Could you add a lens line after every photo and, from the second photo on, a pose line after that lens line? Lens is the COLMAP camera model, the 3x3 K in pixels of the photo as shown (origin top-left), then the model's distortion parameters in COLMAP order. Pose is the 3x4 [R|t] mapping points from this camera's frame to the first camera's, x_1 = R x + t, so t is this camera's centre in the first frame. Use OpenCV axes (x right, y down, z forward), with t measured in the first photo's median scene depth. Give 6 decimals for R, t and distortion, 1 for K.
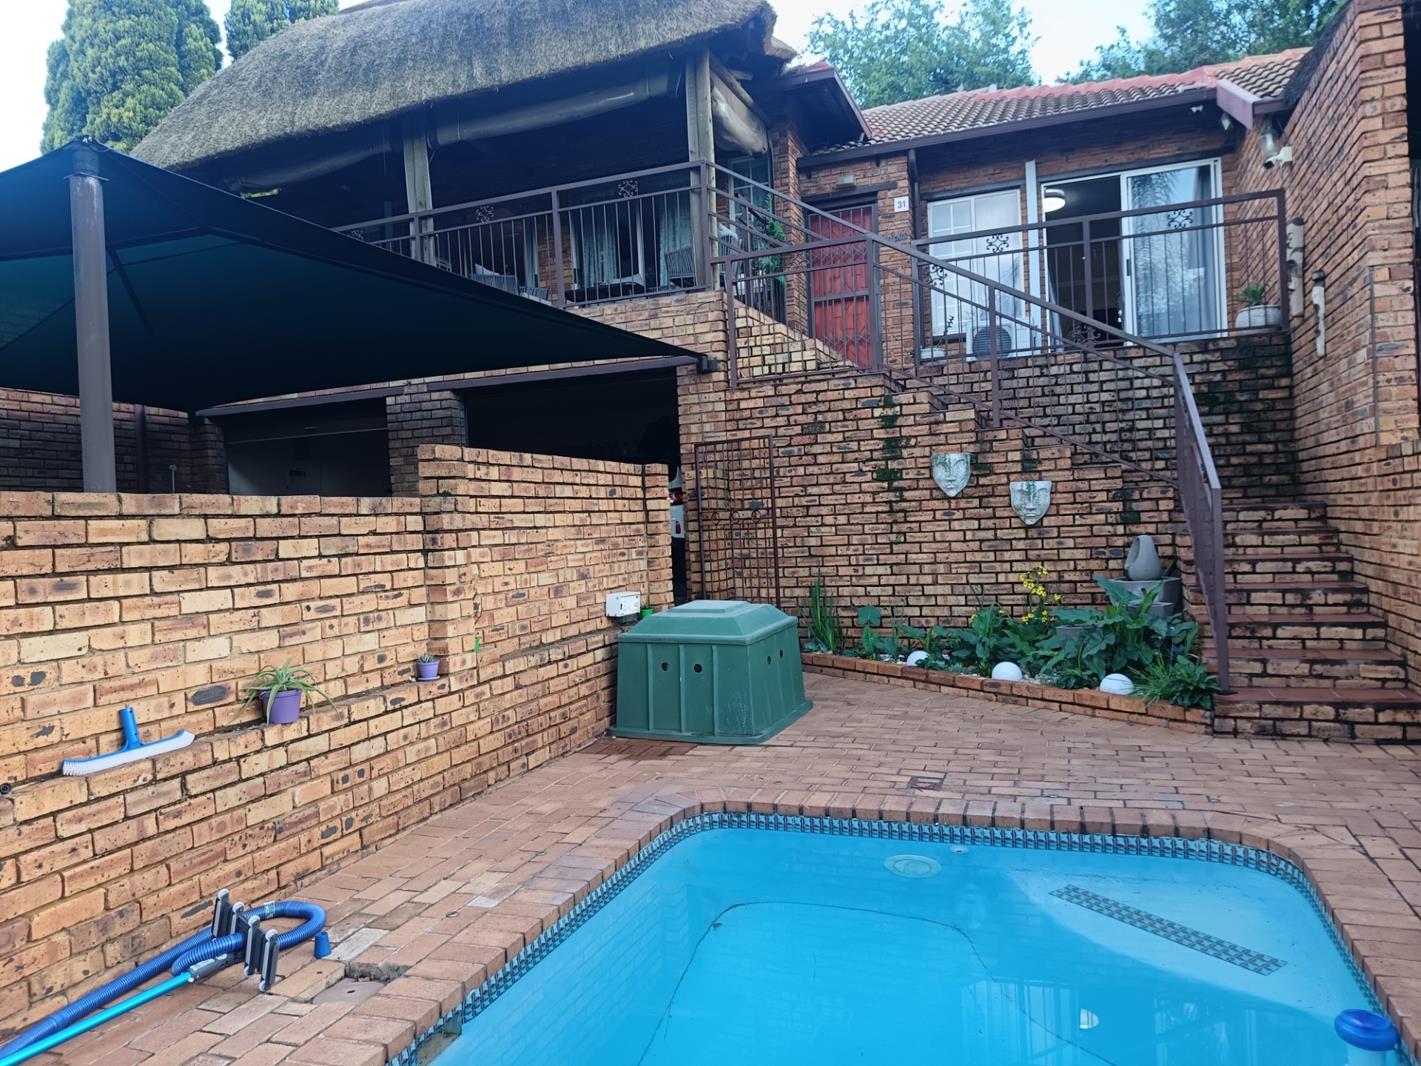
lens RADIAL K [[984.2, 0, 707.6], [0, 984.2, 531.5], [0, 0, 1]] dist [0.020460, -0.021786]
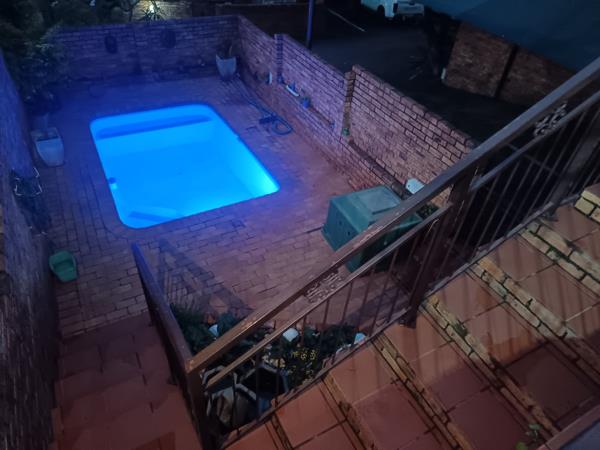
lens RADIAL K [[415.6, 0, 301.5], [0, 415.6, 227.5], [0, 0, 1]] dist [0.020460, -0.021786]
pose [[-0.653621, 0.495133, -0.572383, 0.842760], [-0.054411, 0.723598, 0.688074, -0.628627], [0.754863, 0.480884, -0.446018, 1.774124]]
